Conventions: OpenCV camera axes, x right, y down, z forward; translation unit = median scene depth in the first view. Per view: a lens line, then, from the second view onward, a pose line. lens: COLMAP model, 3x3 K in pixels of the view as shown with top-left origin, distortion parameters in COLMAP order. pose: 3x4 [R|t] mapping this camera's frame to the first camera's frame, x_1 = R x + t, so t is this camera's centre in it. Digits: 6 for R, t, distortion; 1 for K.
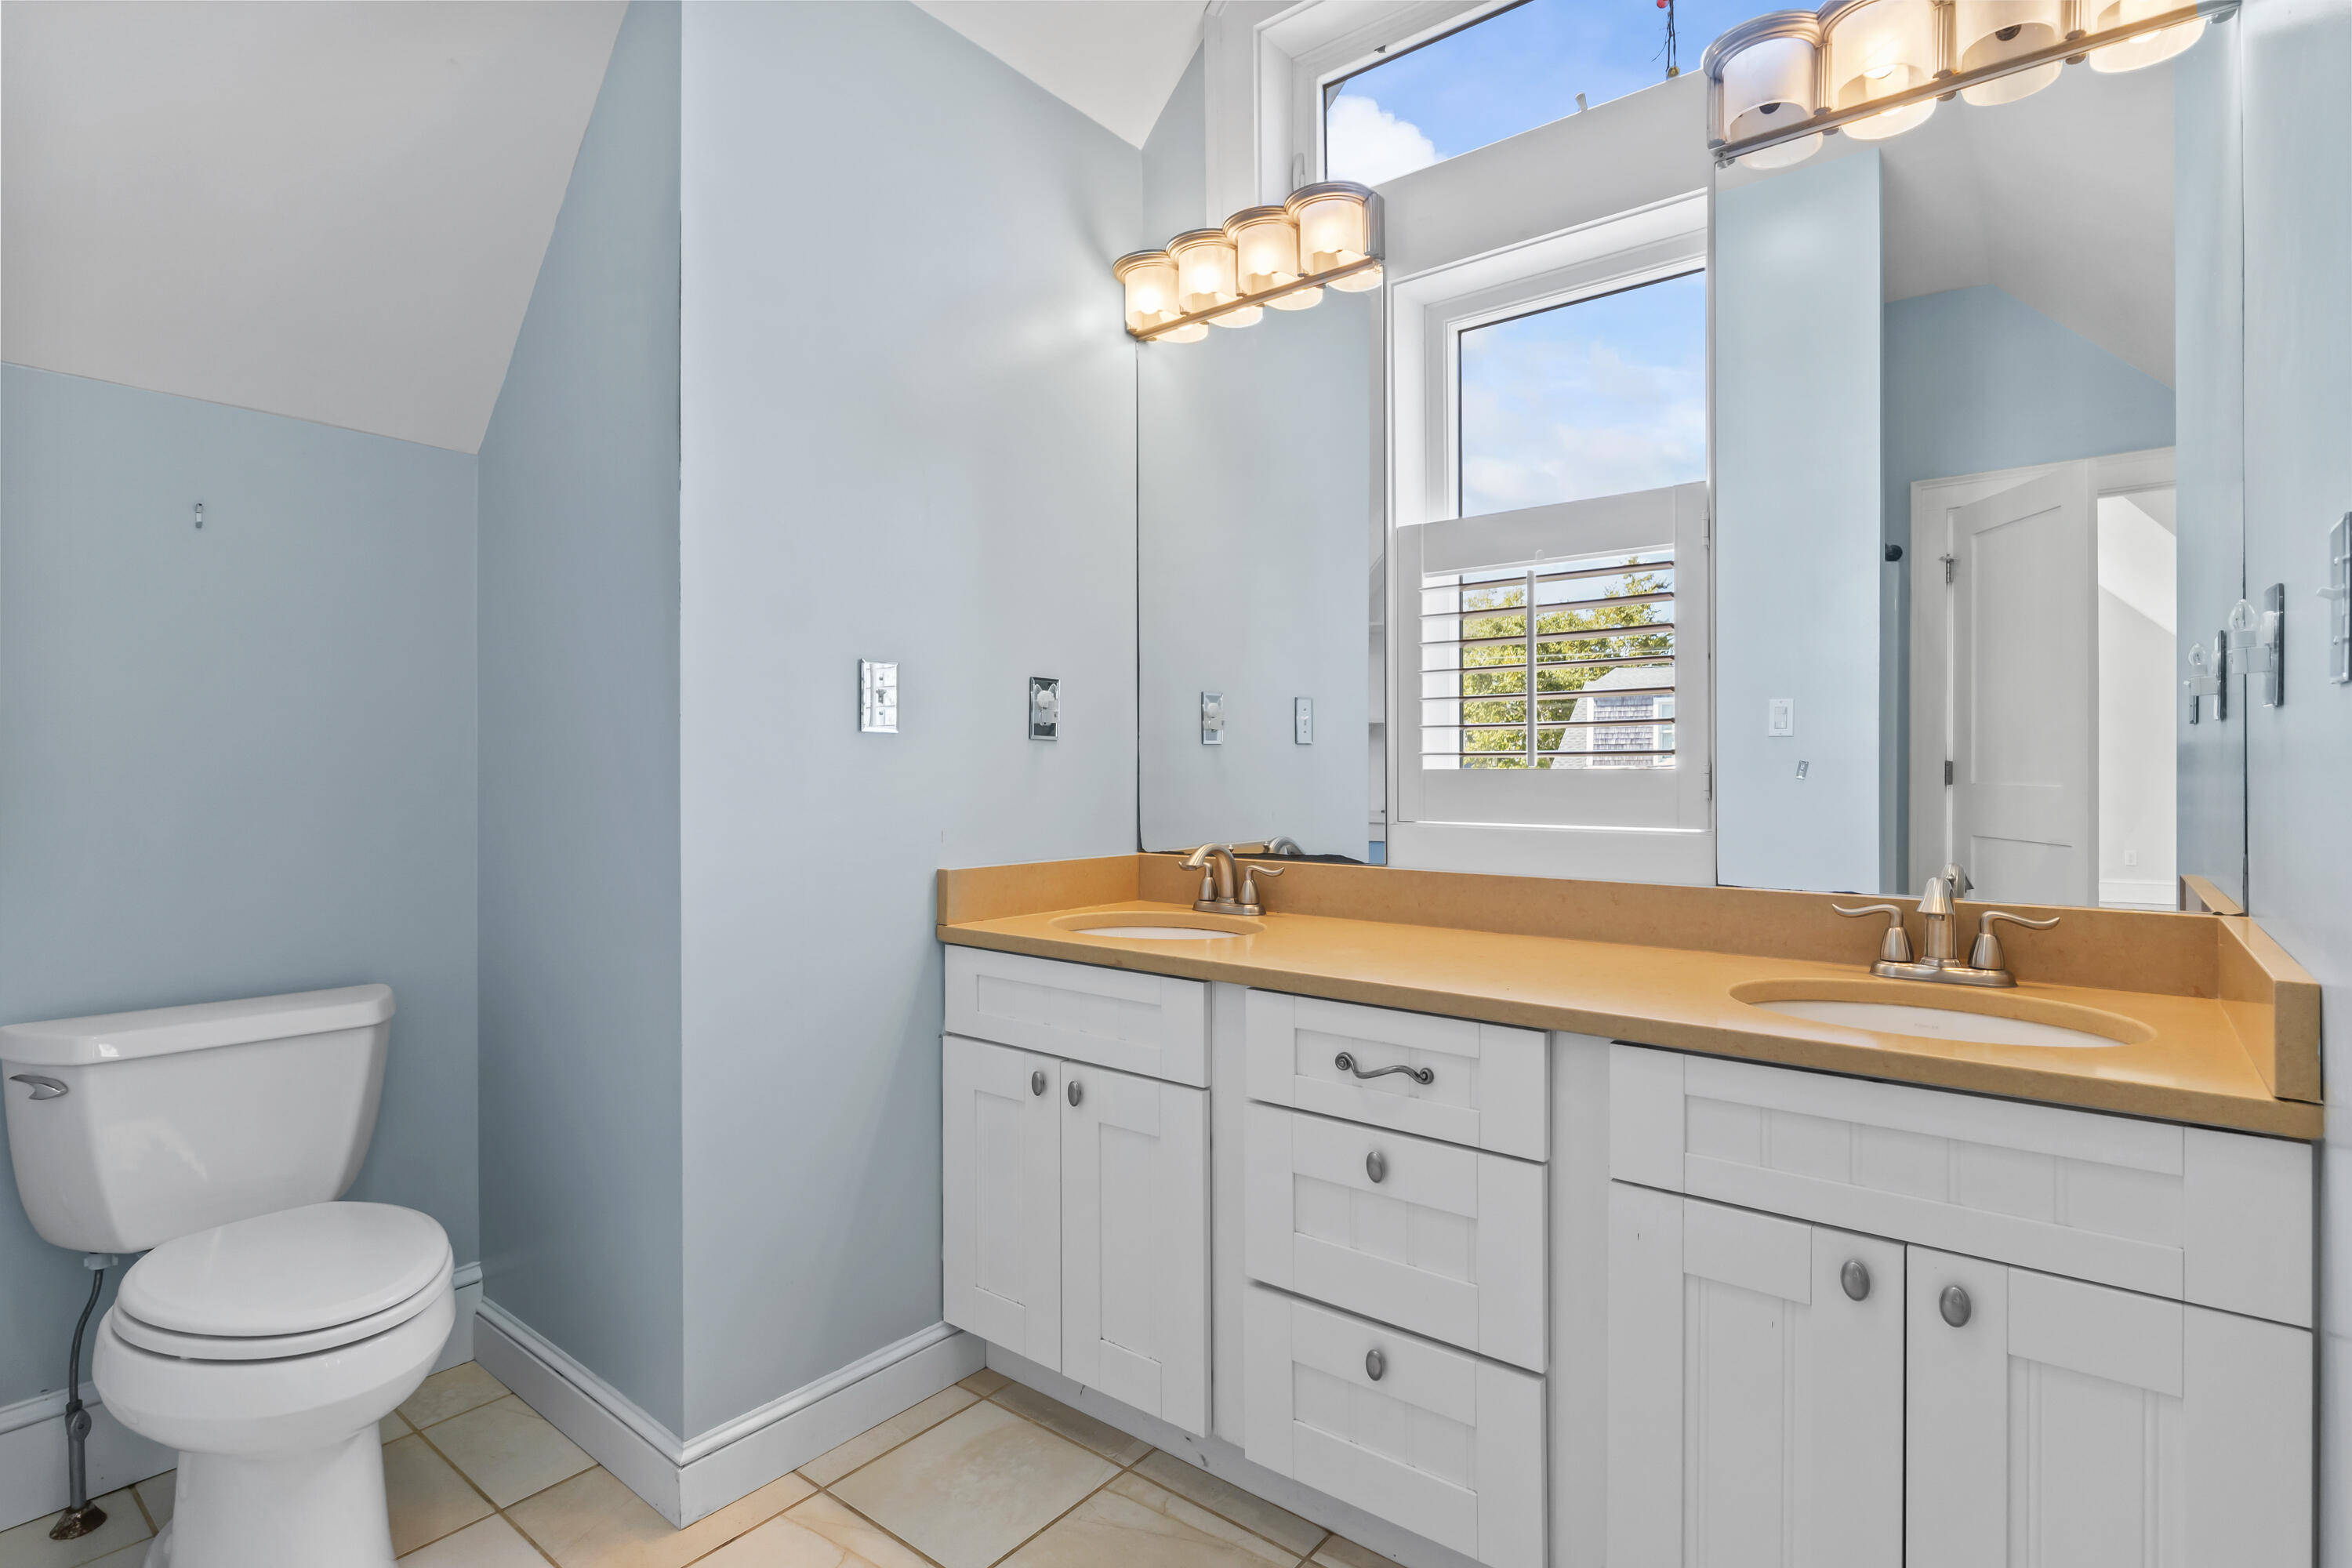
lens RADIAL K [[1152.3, 0, 1171.9], [0, 1152.3, 762.7], [0, 0, 1]] dist [0.001594, -0.001970]
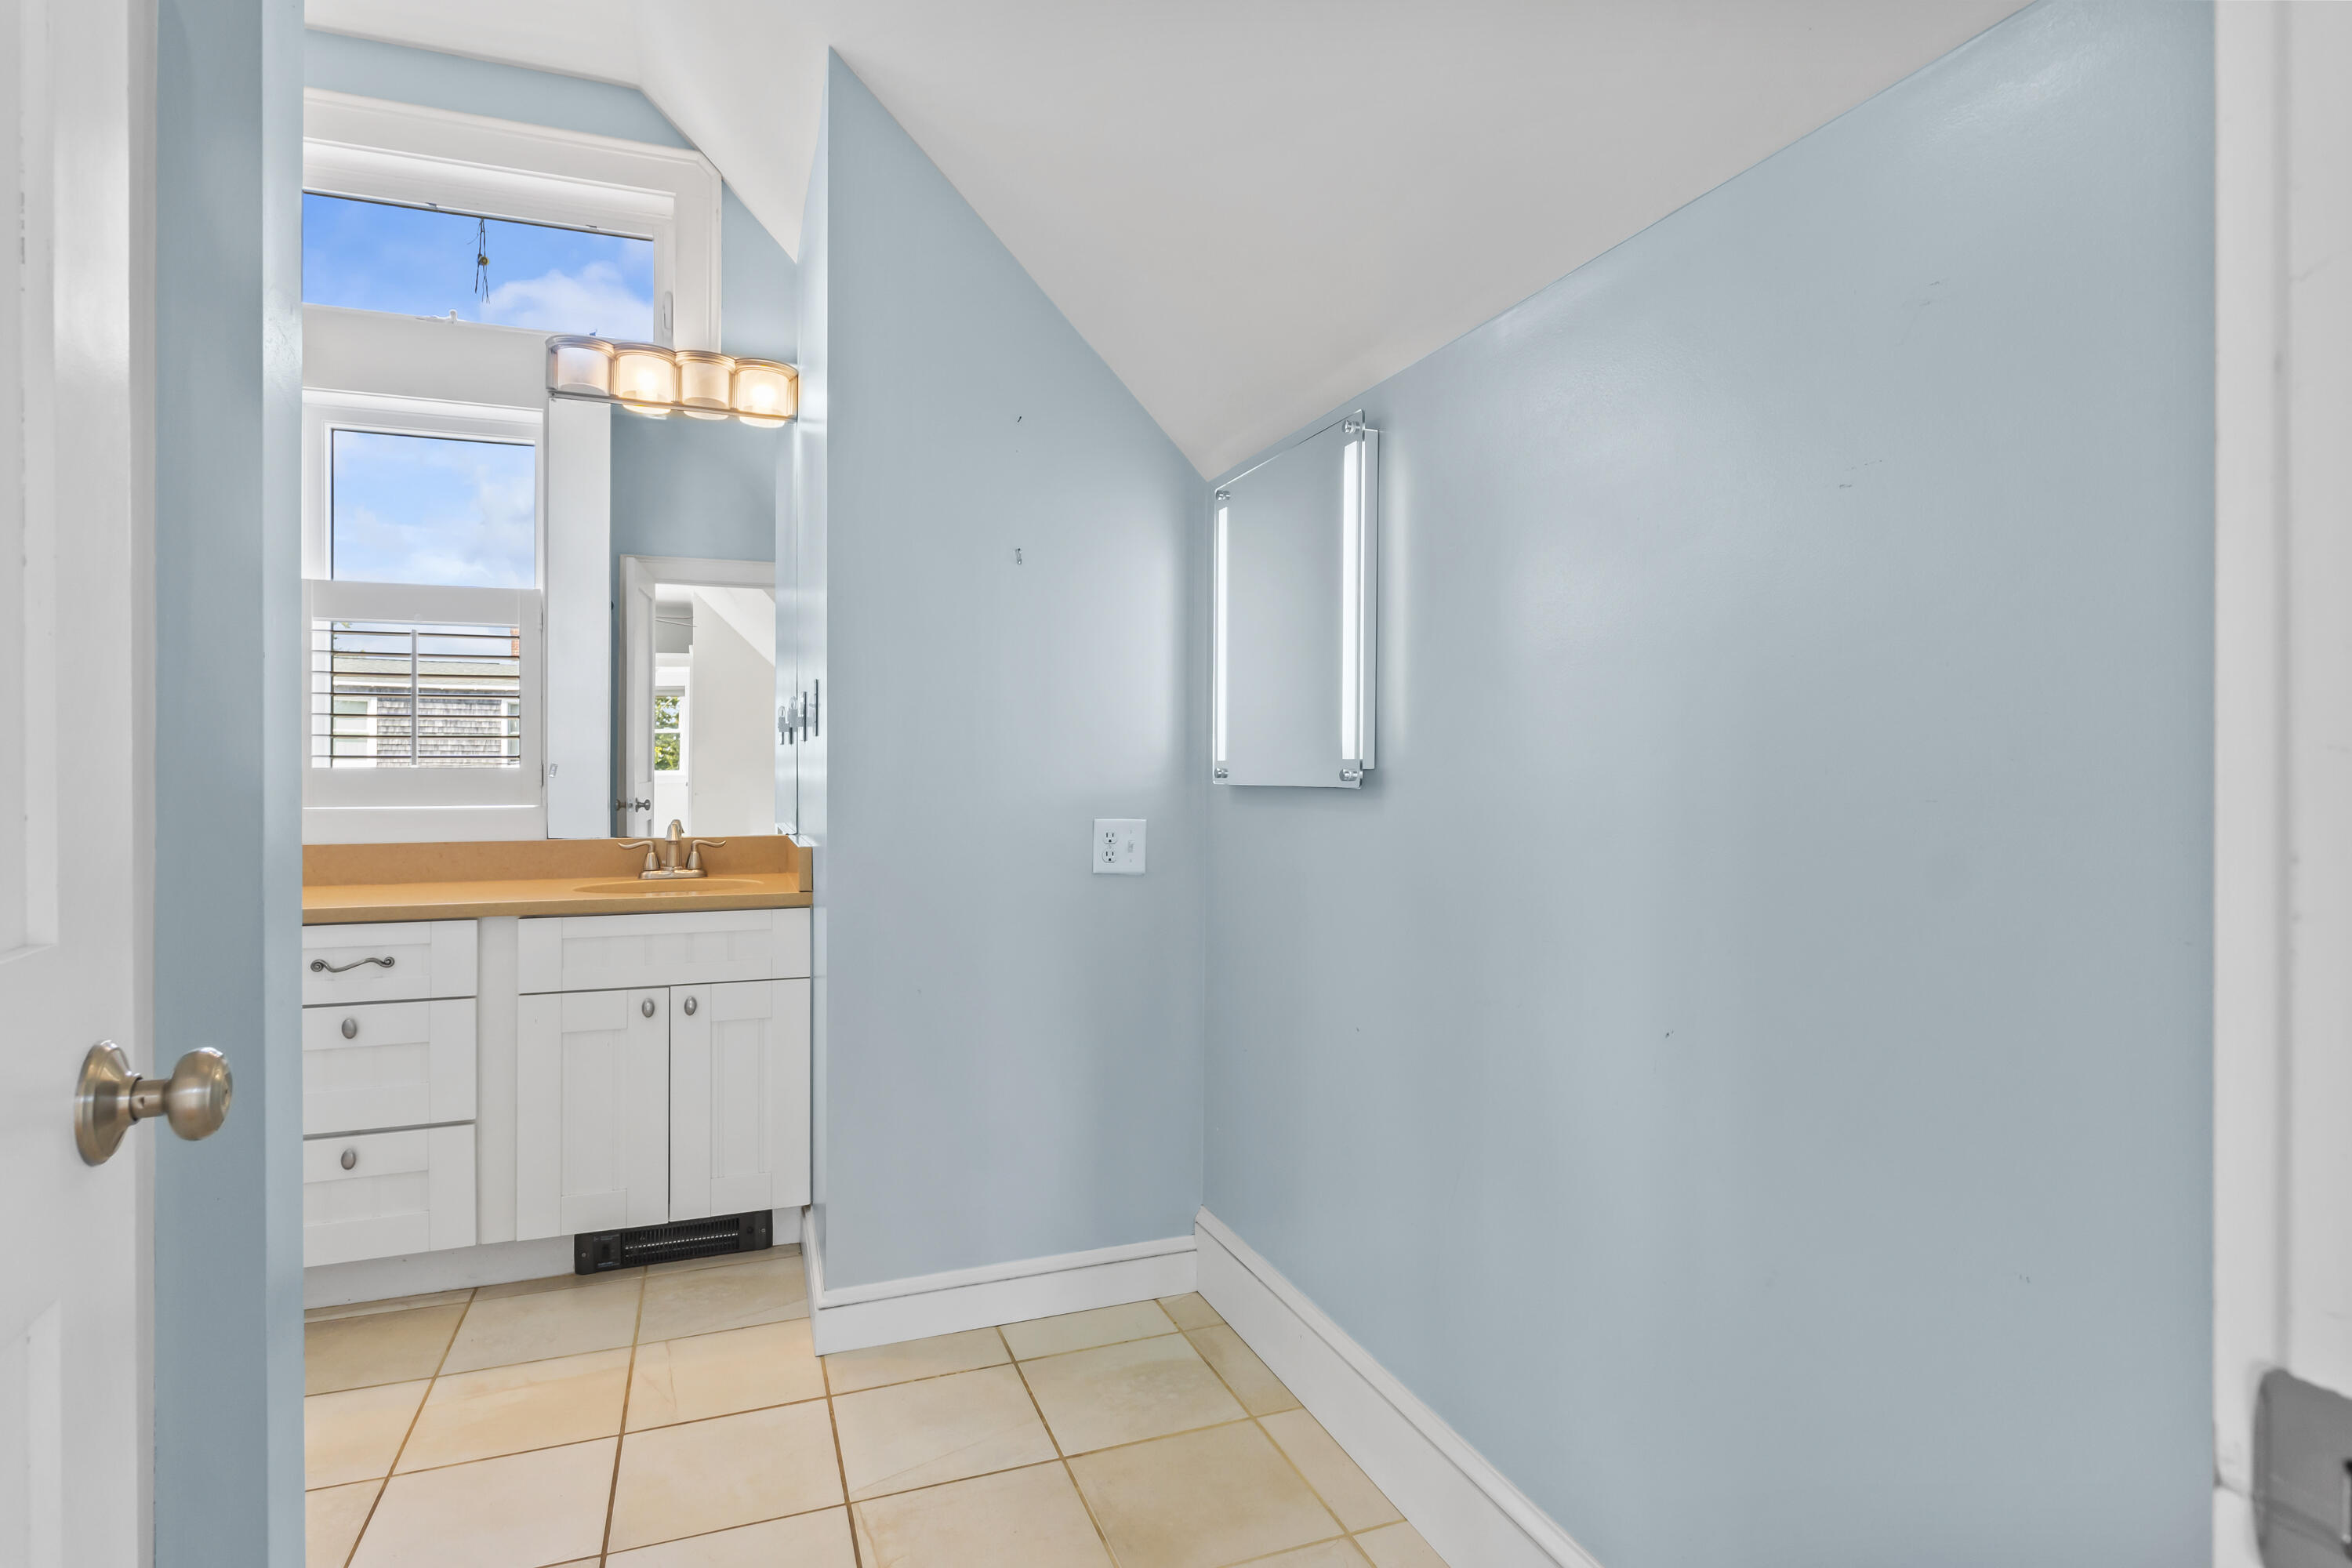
lens RADIAL K [[1237.8, 0, 1178.5], [0, 1237.8, 773.4], [0, 0, 1]] dist [-0.000179, -0.000401]
pose [[0.516256, 0.001567, 0.856433, -0.650514], [-0.003318, 0.999994, 0.000170, 0.011698], [-0.856428, -0.002929, 0.516258, -0.768145]]
